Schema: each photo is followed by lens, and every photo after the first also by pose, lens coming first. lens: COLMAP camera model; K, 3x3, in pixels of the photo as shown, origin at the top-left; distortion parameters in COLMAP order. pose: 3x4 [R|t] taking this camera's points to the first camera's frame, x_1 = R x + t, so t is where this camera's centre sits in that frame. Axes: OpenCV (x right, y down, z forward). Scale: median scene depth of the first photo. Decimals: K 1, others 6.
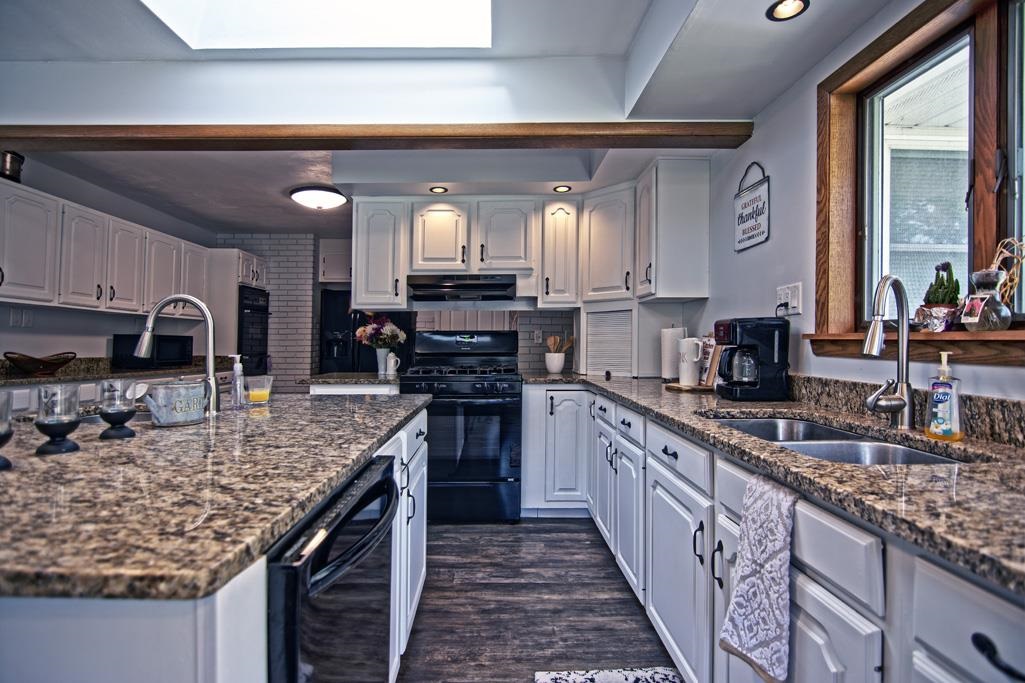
lens RADIAL K [[496.1, 0, 526.6], [0, 496.1, 340.4], [0, 0, 1]] dist [-0.003599, -0.009284]
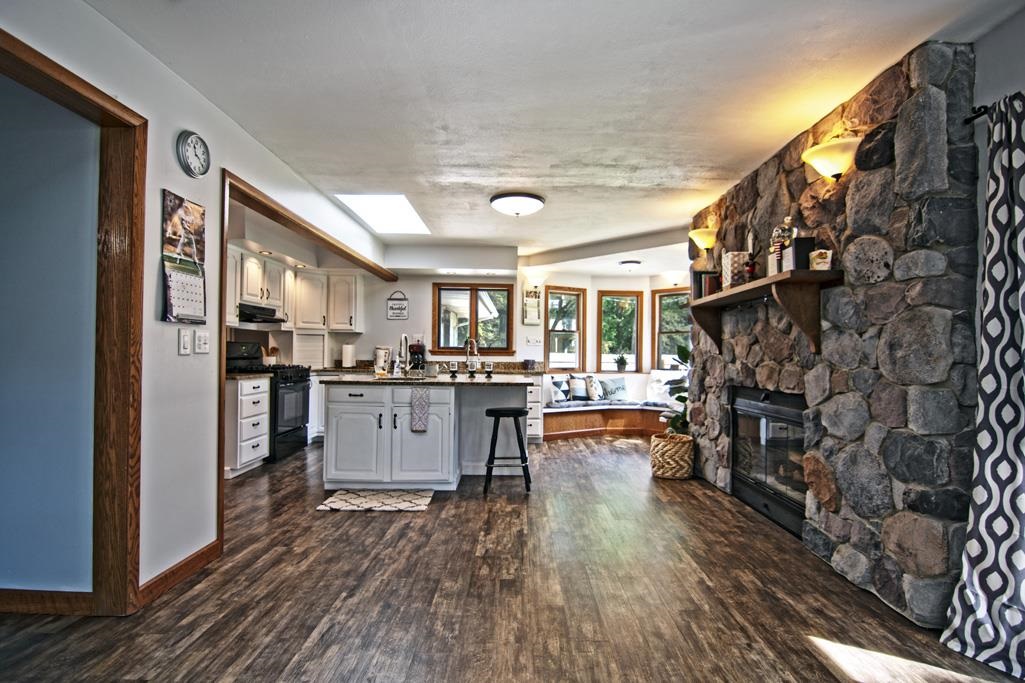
lens RADIAL K [[511.9, 0, 529.1], [0, 511.9, 332.7], [0, 0, 1]] dist [-0.028062, -0.000384]
pose [[-0.017388, 0.035921, 0.999203, -2.135665], [-0.012979, 0.999262, -0.036149, -0.005236], [-0.999765, -0.013597, -0.016909, 0.210822]]
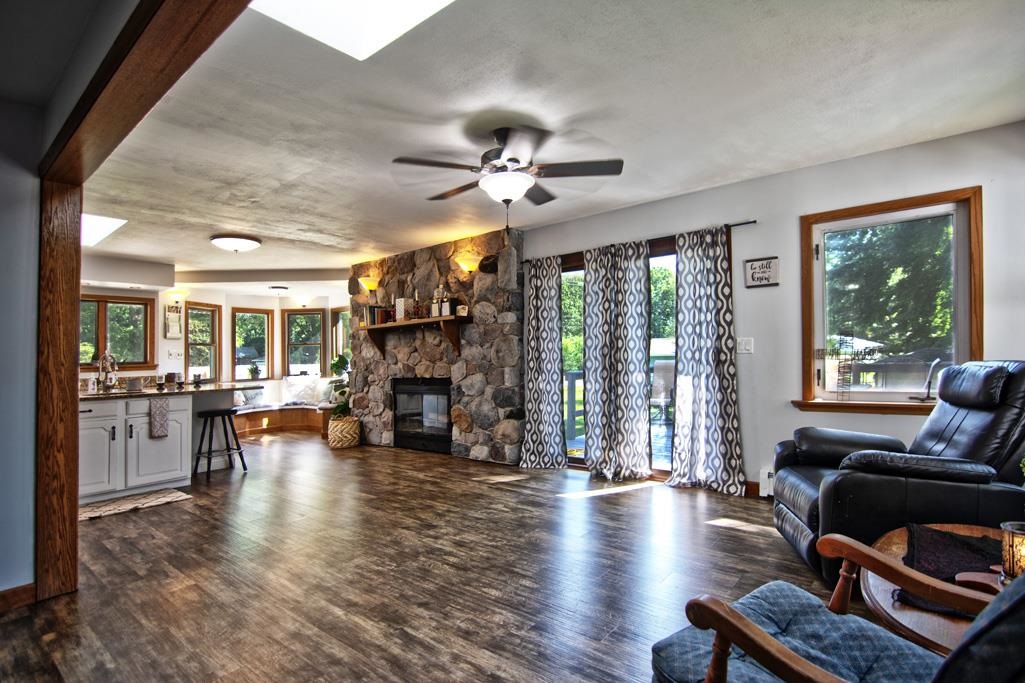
lens RADIAL K [[496.1, 0, 529.3], [0, 496.1, 328.0], [0, 0, 1]] dist [-0.003599, -0.009284]
pose [[-0.787038, 0.056226, 0.614337, -2.593932], [0.027125, 0.998029, -0.056592, -0.000057], [-0.616308, -0.027876, -0.787012, 1.027270]]
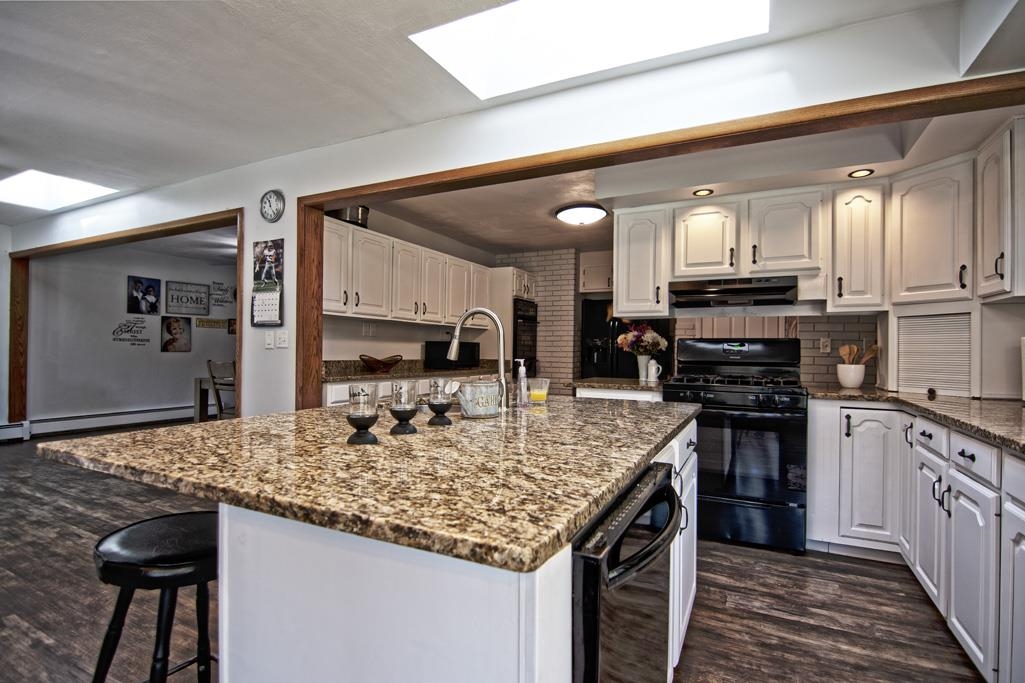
lens RADIAL K [[496.1, 0, 528.8], [0, 496.1, 339.3], [0, 0, 1]] dist [-0.003599, -0.009284]
pose [[0.893829, 0.000645, -0.448407, -0.061102], [-0.007468, 0.999882, -0.013448, -0.002389], [0.448345, 0.015369, 0.893729, -0.018044]]
